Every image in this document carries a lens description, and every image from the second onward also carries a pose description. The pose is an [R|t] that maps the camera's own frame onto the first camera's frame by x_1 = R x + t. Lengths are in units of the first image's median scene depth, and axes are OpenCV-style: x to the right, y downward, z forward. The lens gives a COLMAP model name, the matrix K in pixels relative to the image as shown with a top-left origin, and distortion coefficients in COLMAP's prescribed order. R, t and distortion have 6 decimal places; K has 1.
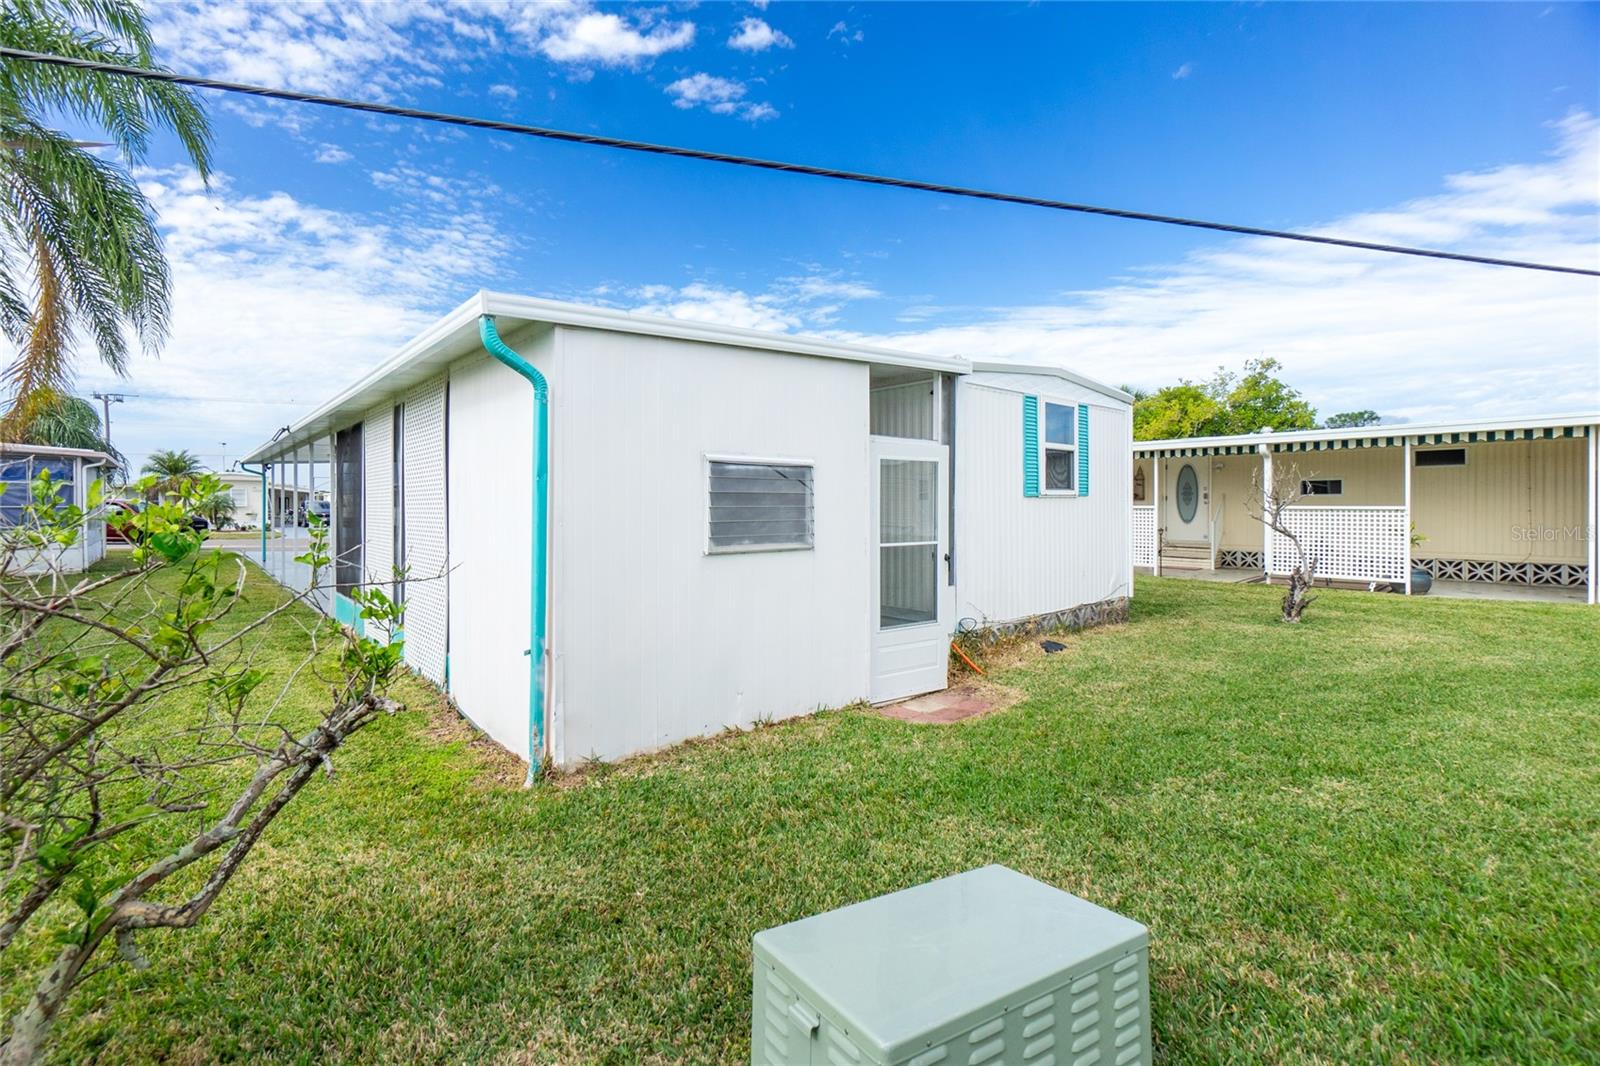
lens RADIAL K [[702.4, 0, 801.7], [0, 702.4, 528.0], [0, 0, 1]] dist [-0.001104, 0.000554]
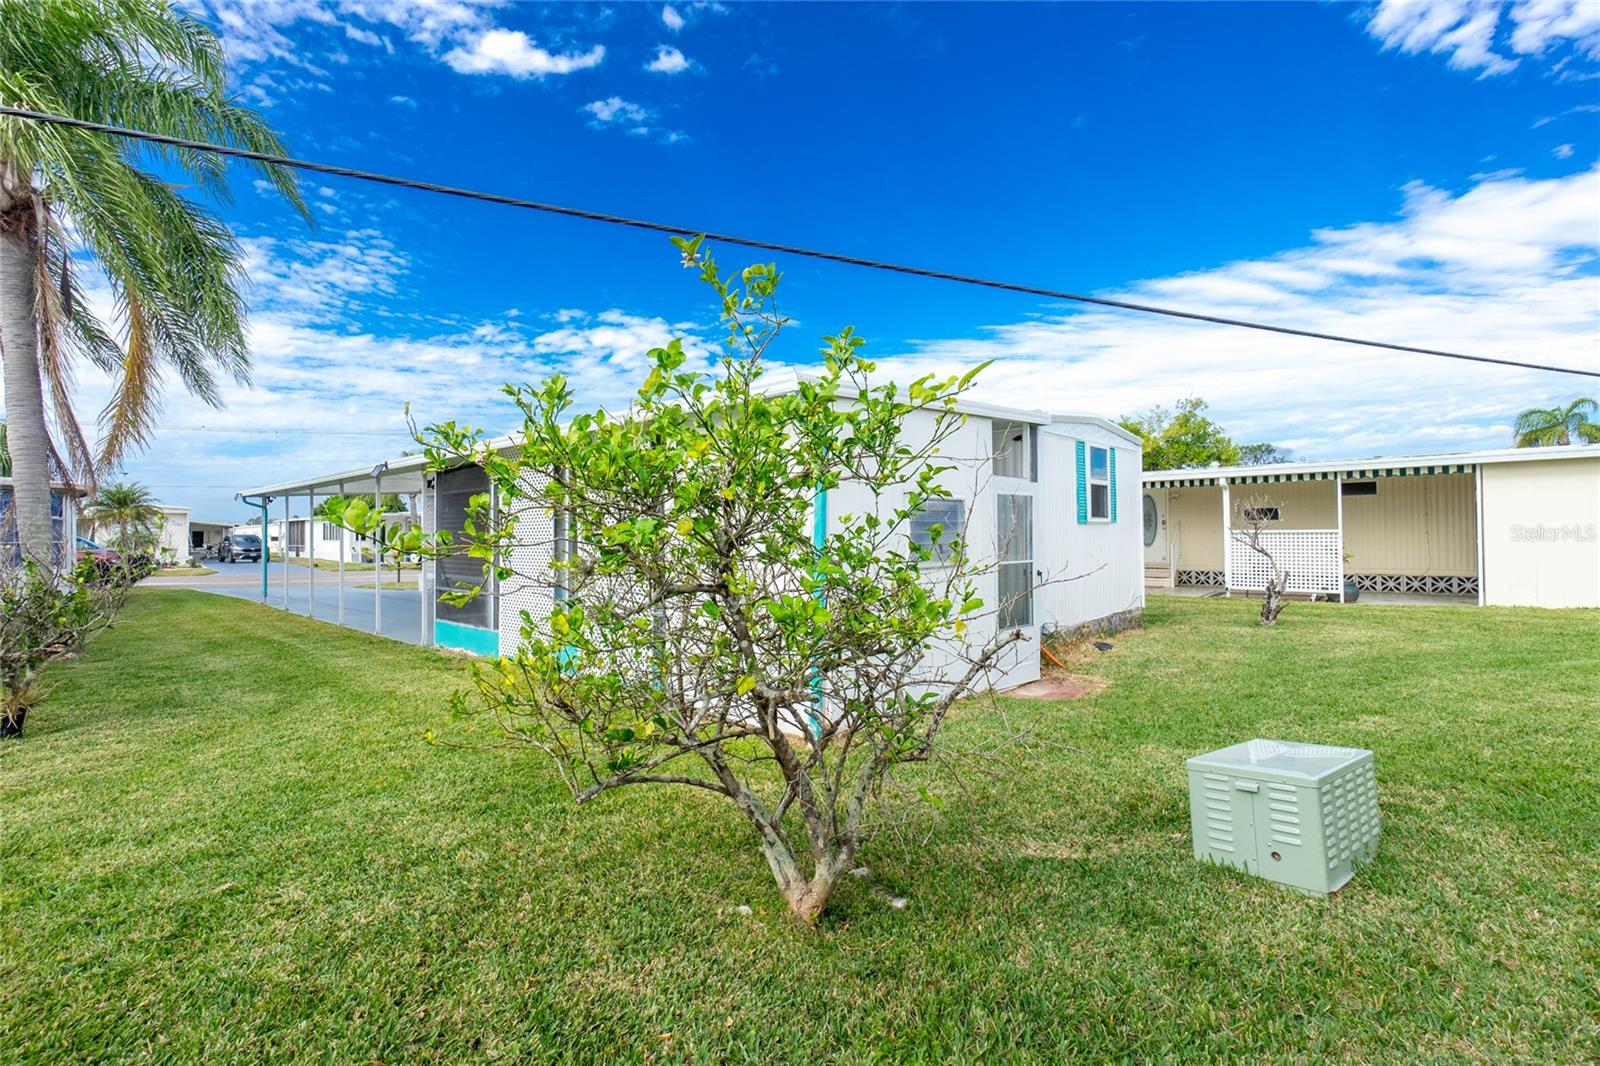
lens RADIAL K [[727.4, 0, 798.3], [0, 727.4, 526.7], [0, 0, 1]] dist [-0.000637, 0.000218]
pose [[0.992891, -0.008155, 0.118751, -0.210025], [0.013488, 0.998933, -0.044180, 0.007236], [-0.118264, 0.045467, 0.991941, -0.129545]]
